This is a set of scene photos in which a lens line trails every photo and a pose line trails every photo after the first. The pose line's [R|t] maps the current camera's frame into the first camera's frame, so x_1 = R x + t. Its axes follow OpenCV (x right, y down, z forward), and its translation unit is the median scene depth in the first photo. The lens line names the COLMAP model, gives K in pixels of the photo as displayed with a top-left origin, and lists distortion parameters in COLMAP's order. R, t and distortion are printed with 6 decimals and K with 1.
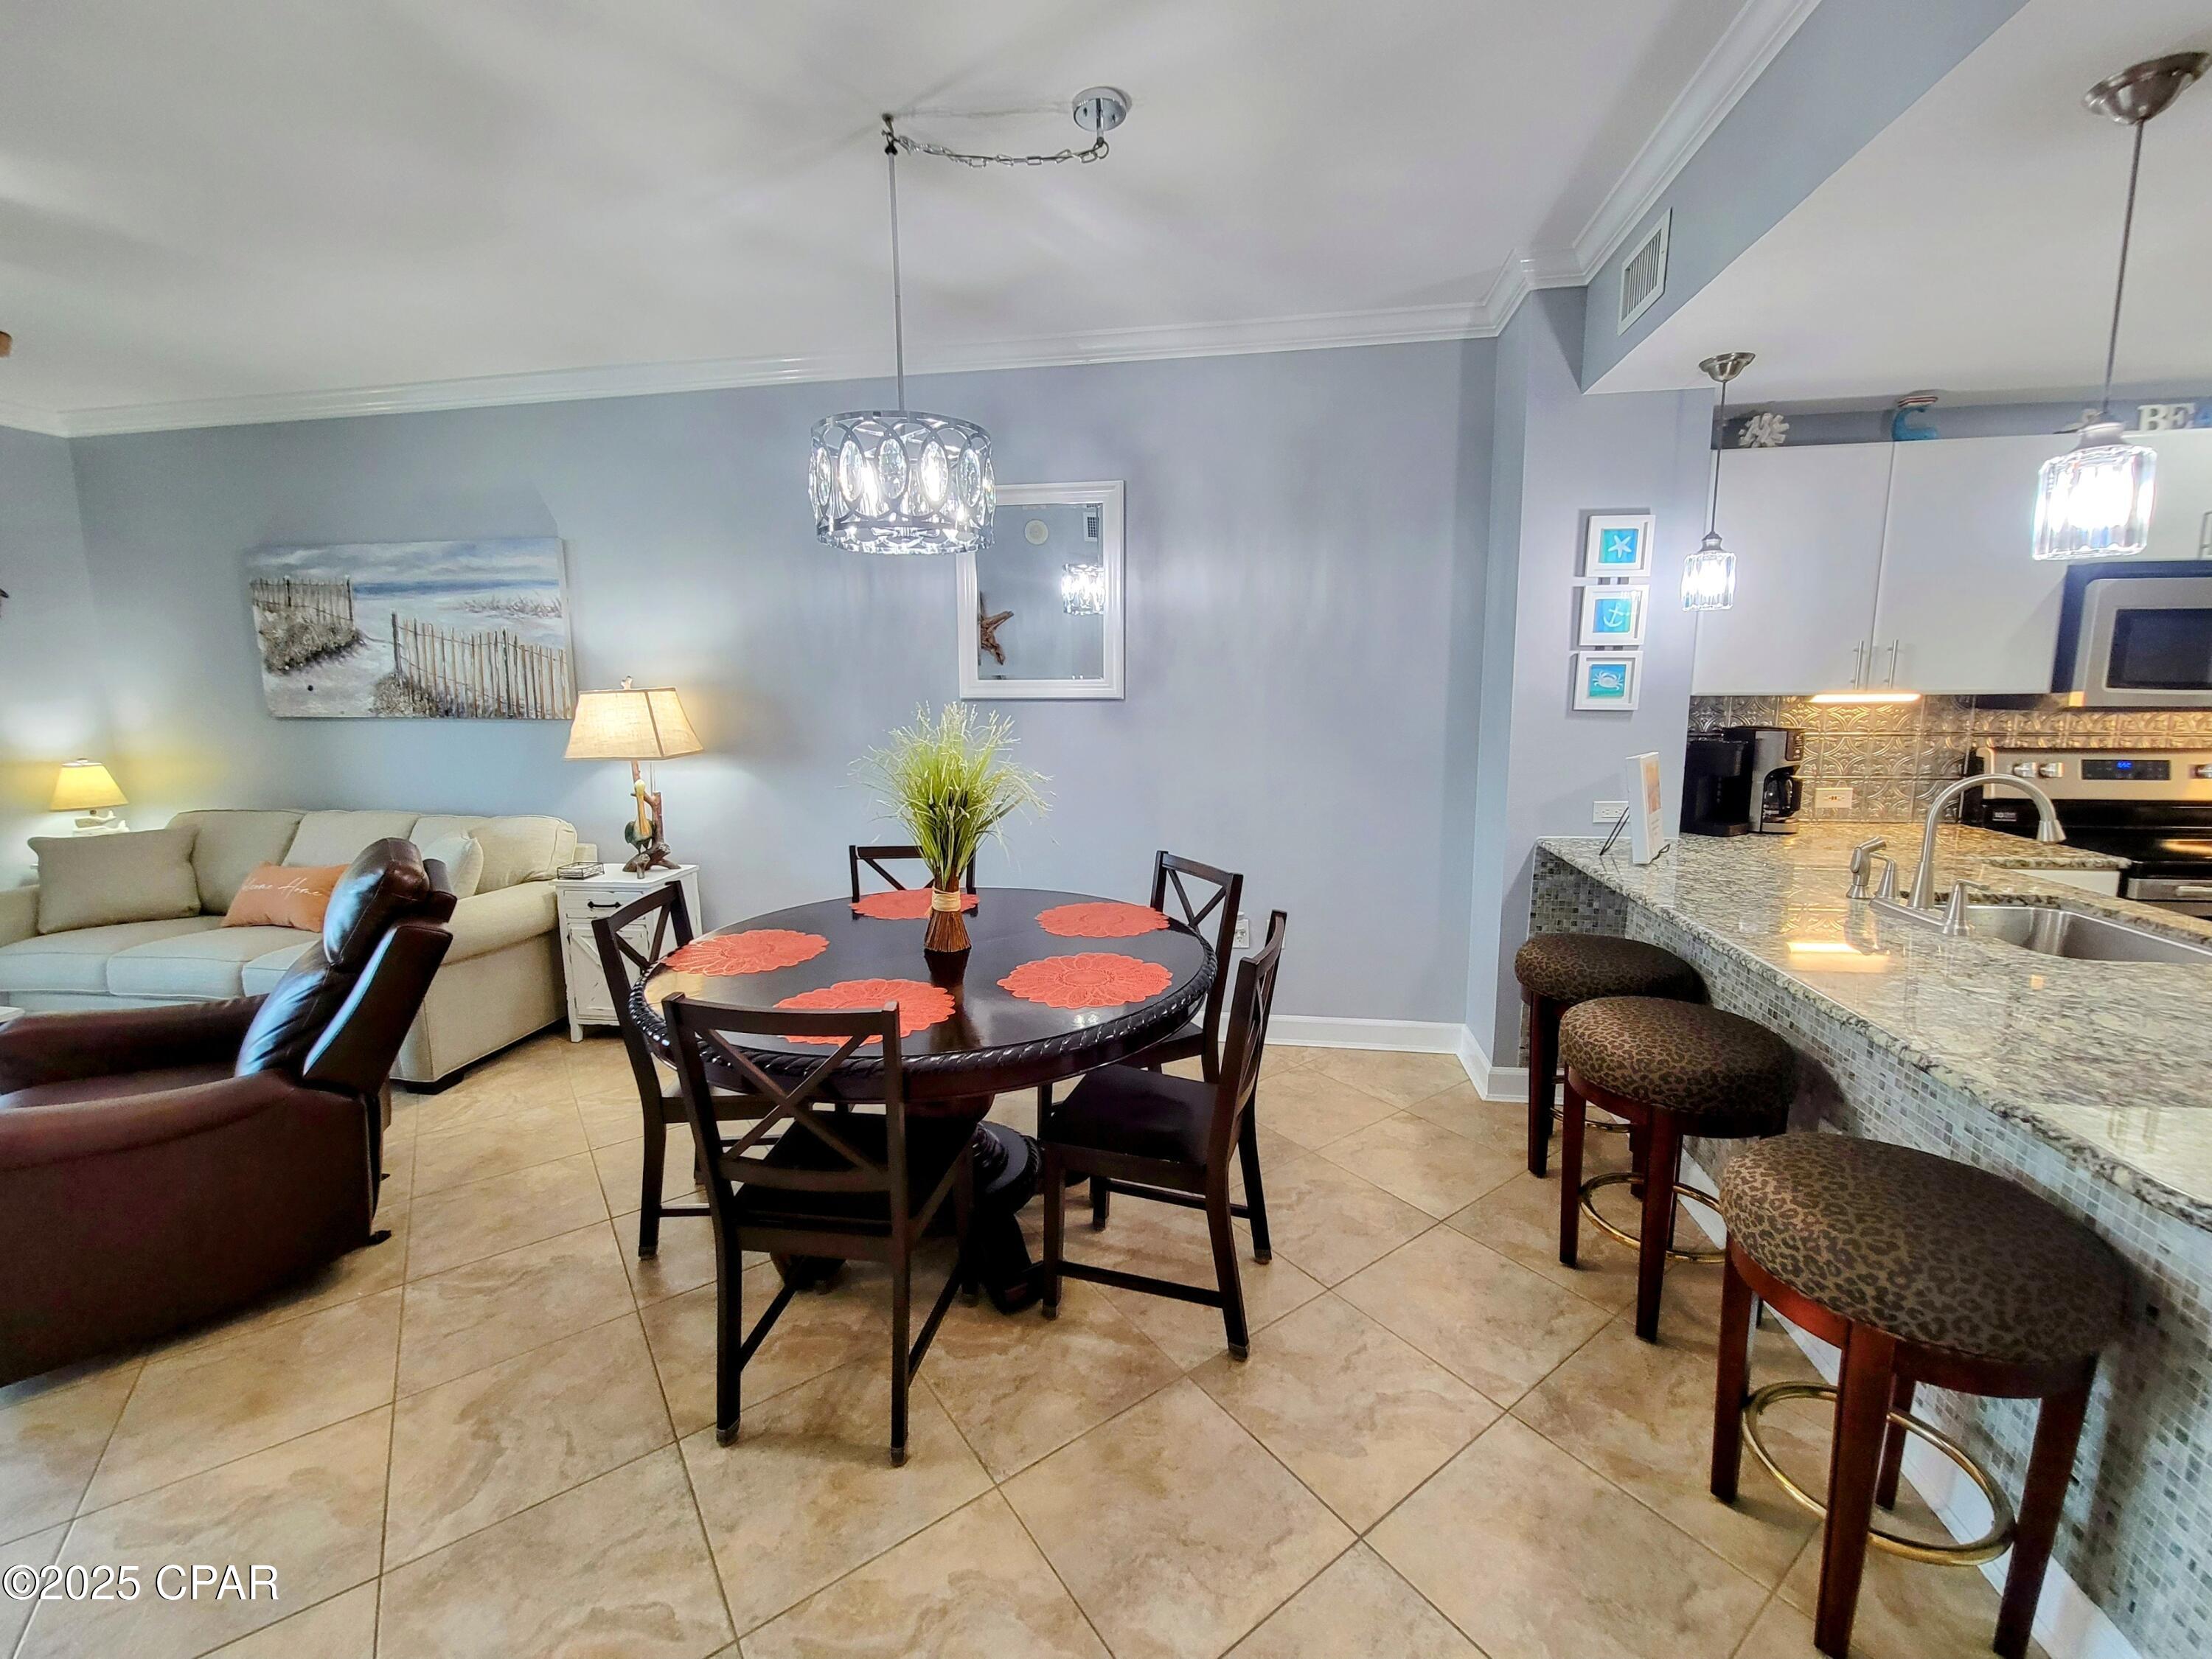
lens RADIAL K [[897.4, 0, 1101.8], [0, 897.4, 813.2], [0, 0, 1]] dist [-0.001725, -0.000301]
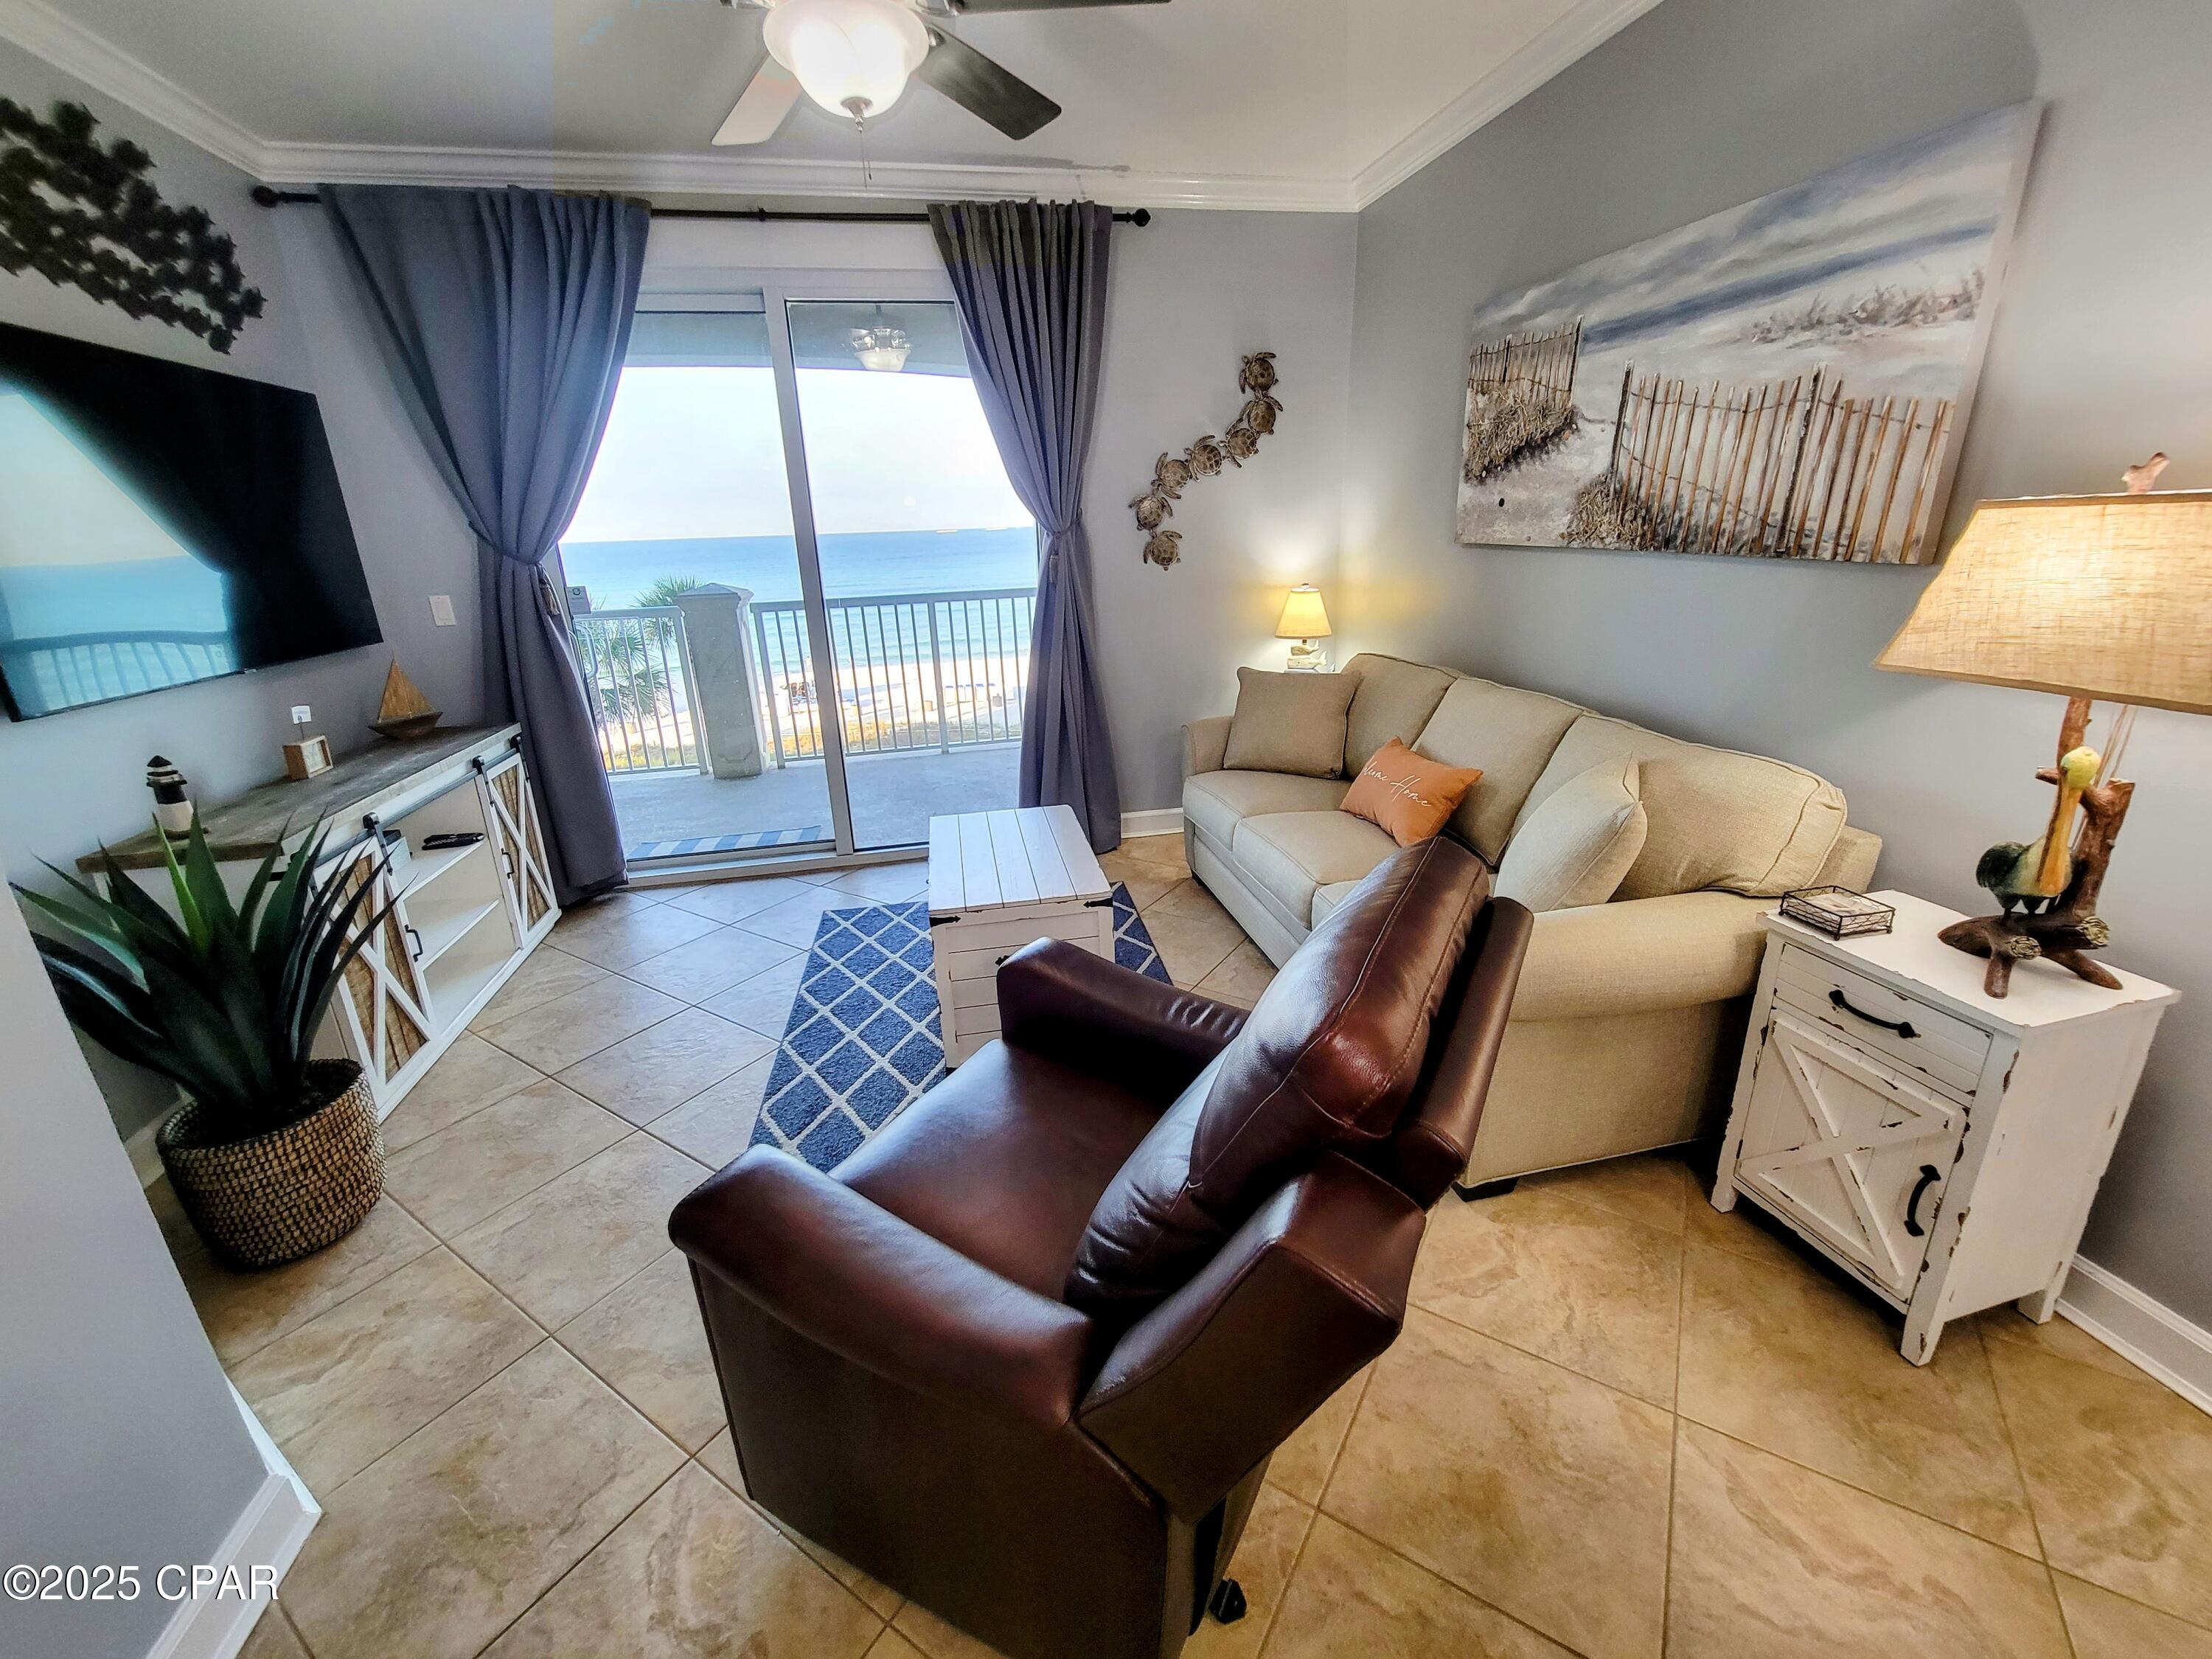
lens RADIAL K [[897.4, 0, 1101.8], [0, 897.4, 813.2], [0, 0, 1]] dist [-0.001725, -0.000301]
pose [[0.363849, 0.287543, -0.885964, -0.301414], [-0.101340, 0.957733, 0.269217, -0.064201], [0.925929, -0.008171, 0.377610, 0.443994]]
